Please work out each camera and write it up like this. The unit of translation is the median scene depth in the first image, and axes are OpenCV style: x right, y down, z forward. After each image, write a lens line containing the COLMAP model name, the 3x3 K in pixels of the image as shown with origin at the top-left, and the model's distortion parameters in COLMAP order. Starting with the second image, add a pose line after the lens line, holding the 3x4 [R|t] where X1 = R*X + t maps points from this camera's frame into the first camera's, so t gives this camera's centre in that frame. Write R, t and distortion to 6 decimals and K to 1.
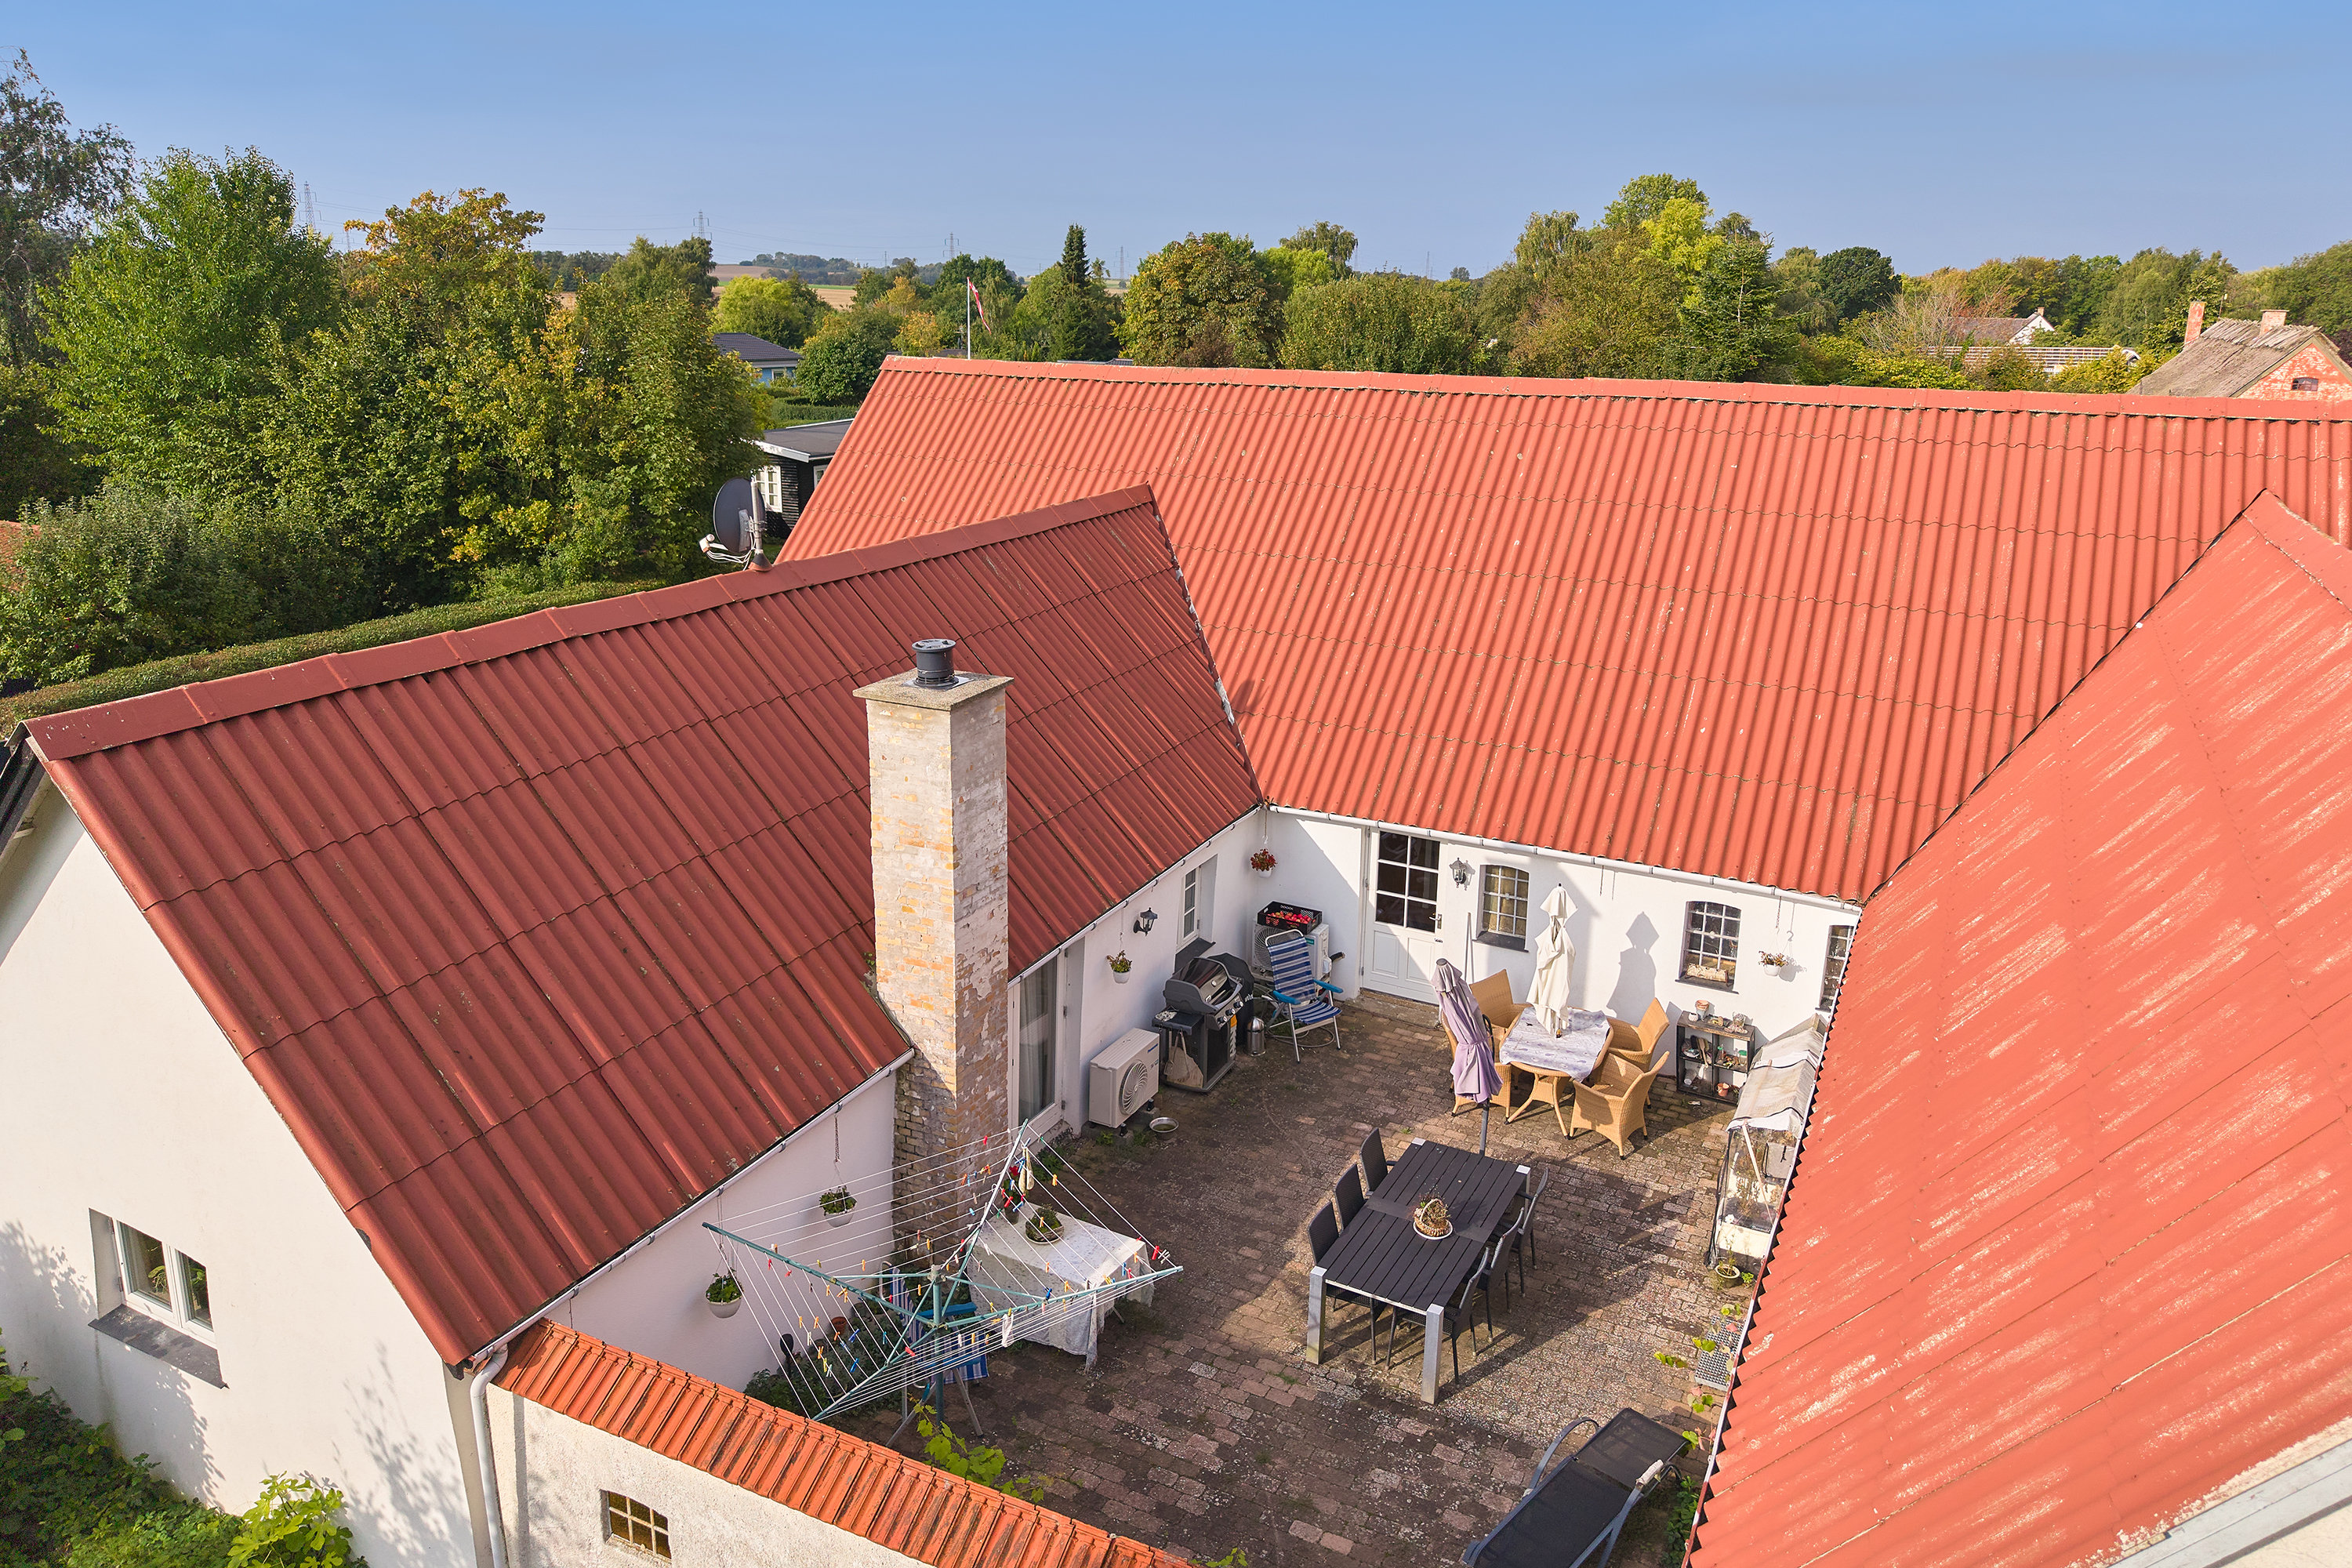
lens RADIAL K [[1610.4, 0, 1196.5], [0, 1610.4, 695.9], [0, 0, 1]] dist [0.017457, -0.010129]
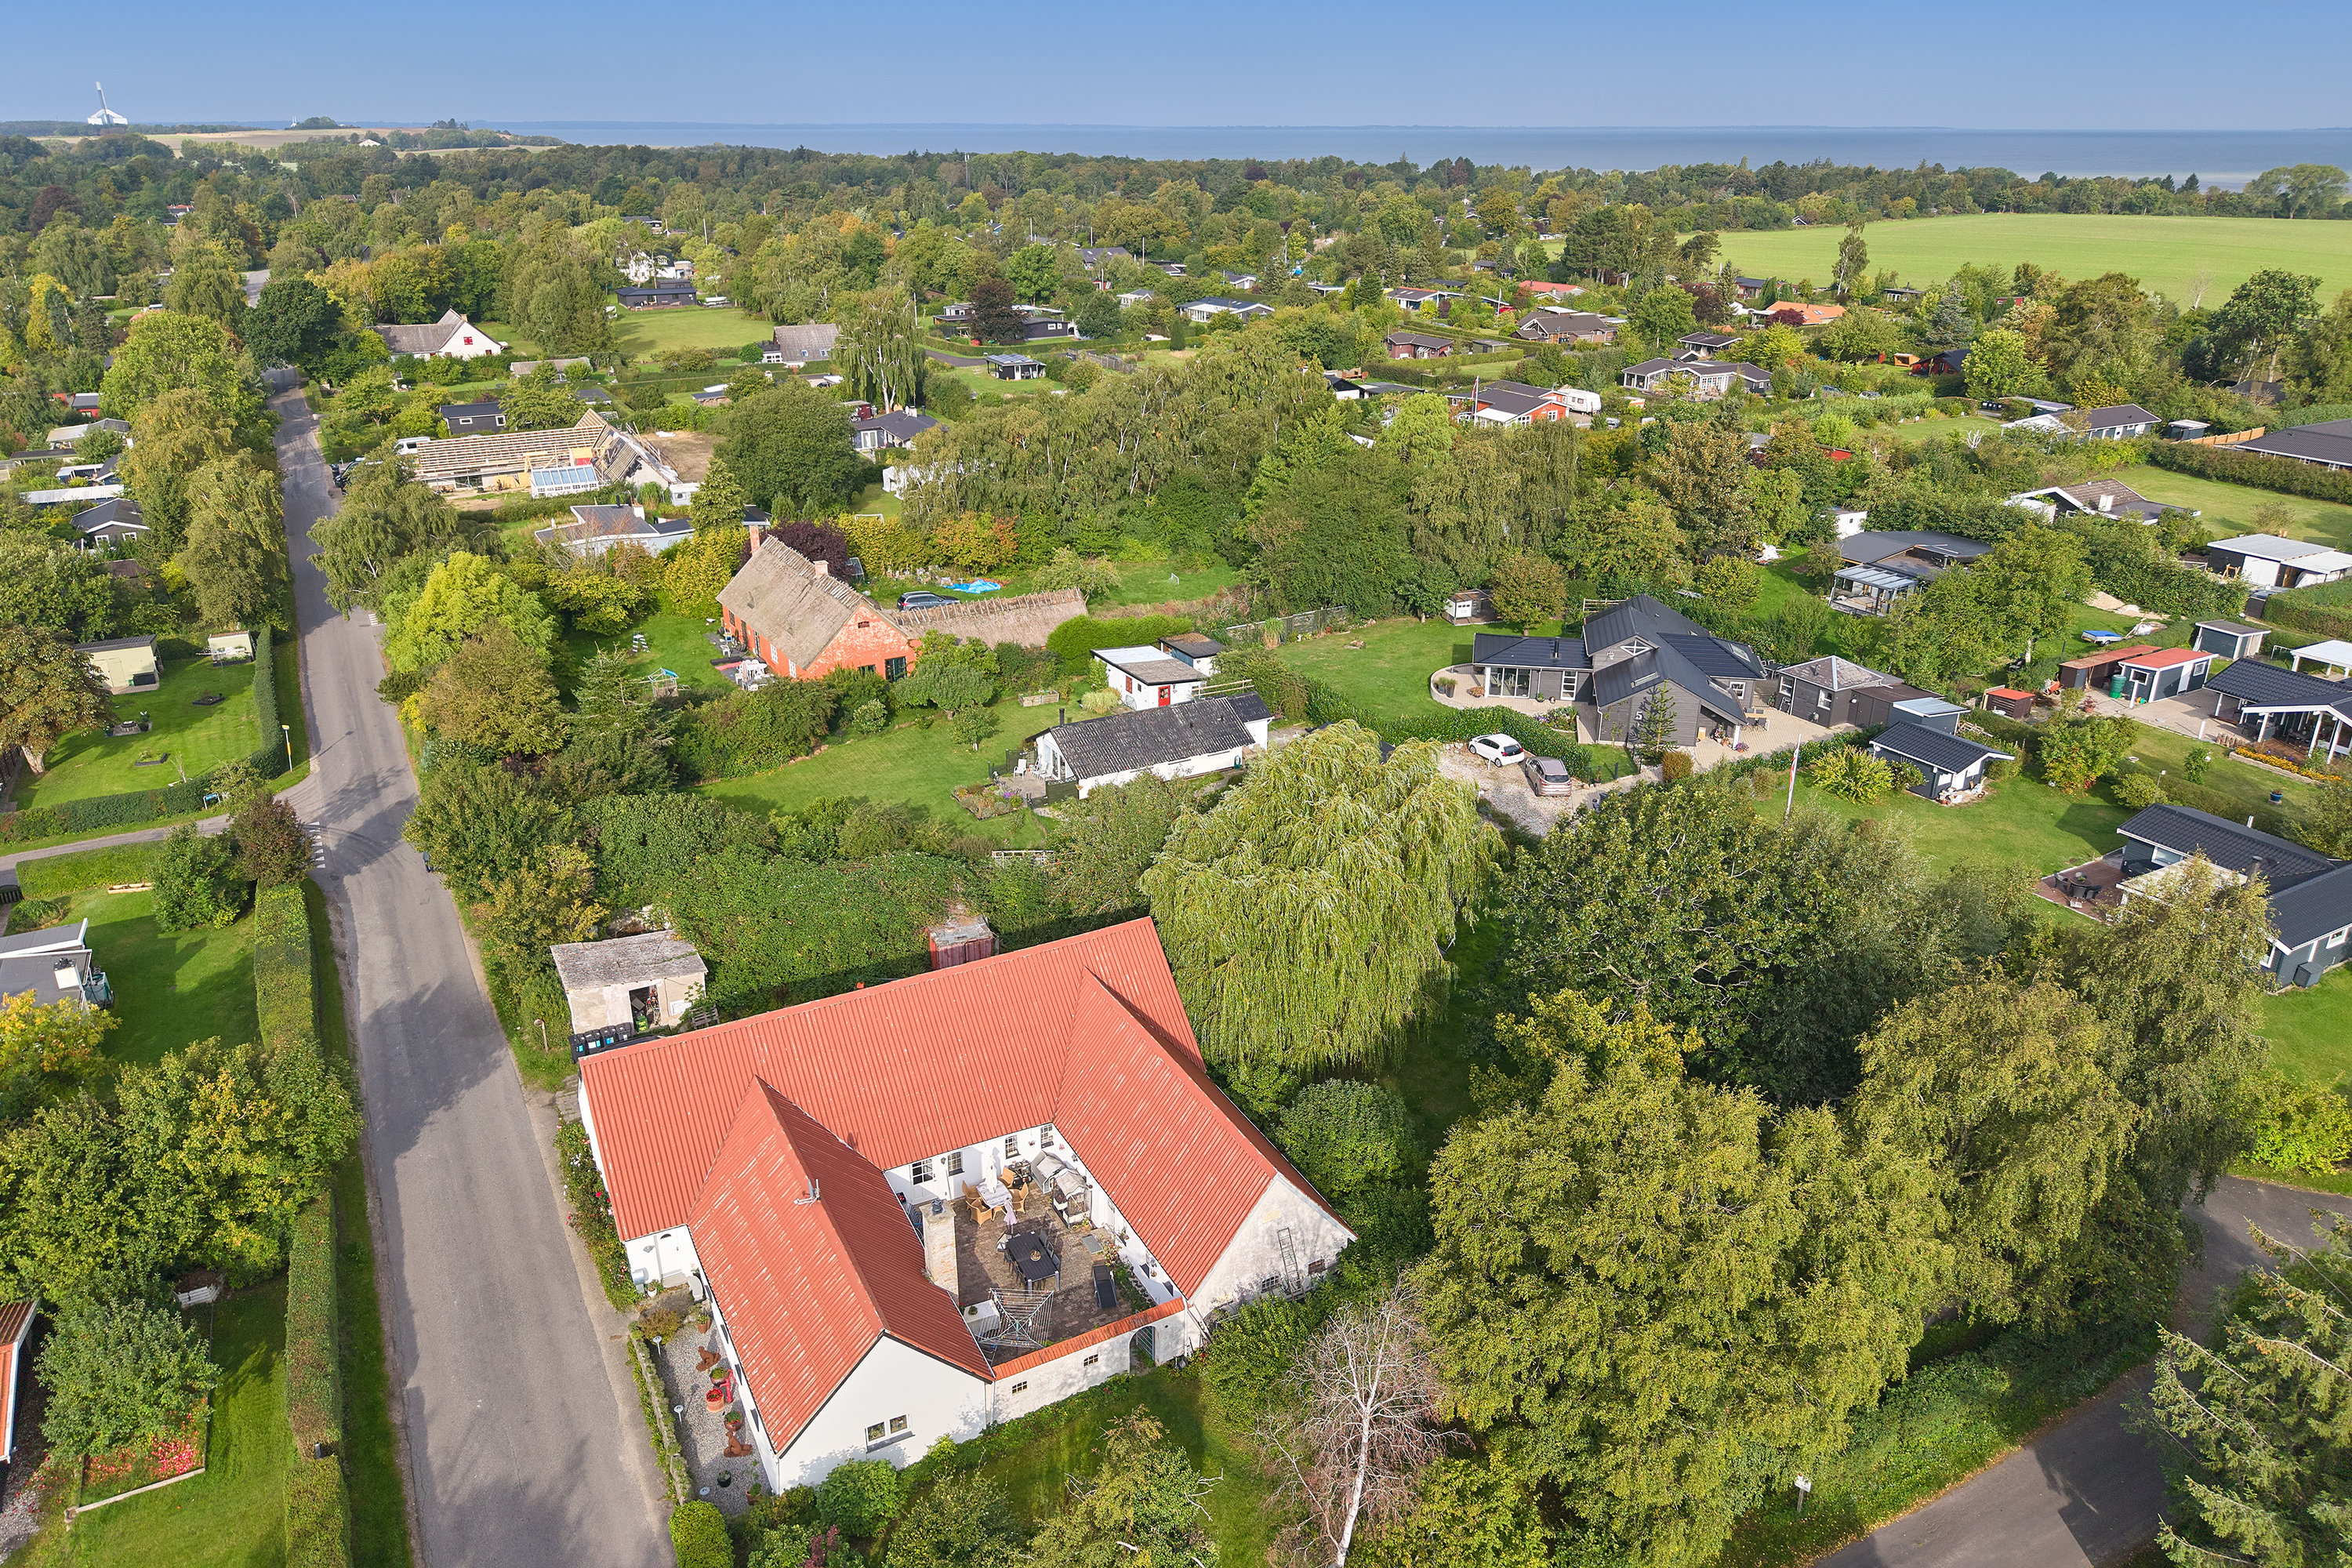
lens RADIAL K [[1610.4, 0, 1155.4], [0, 1610.4, 771.8], [0, 0, 1]] dist [0.017457, -0.010129]
pose [[0.584225, -0.335719, 0.738901, -1.809321], [0.201934, 0.941932, 0.268304, -1.484049], [-0.786069, -0.007541, 0.618093, -1.428446]]
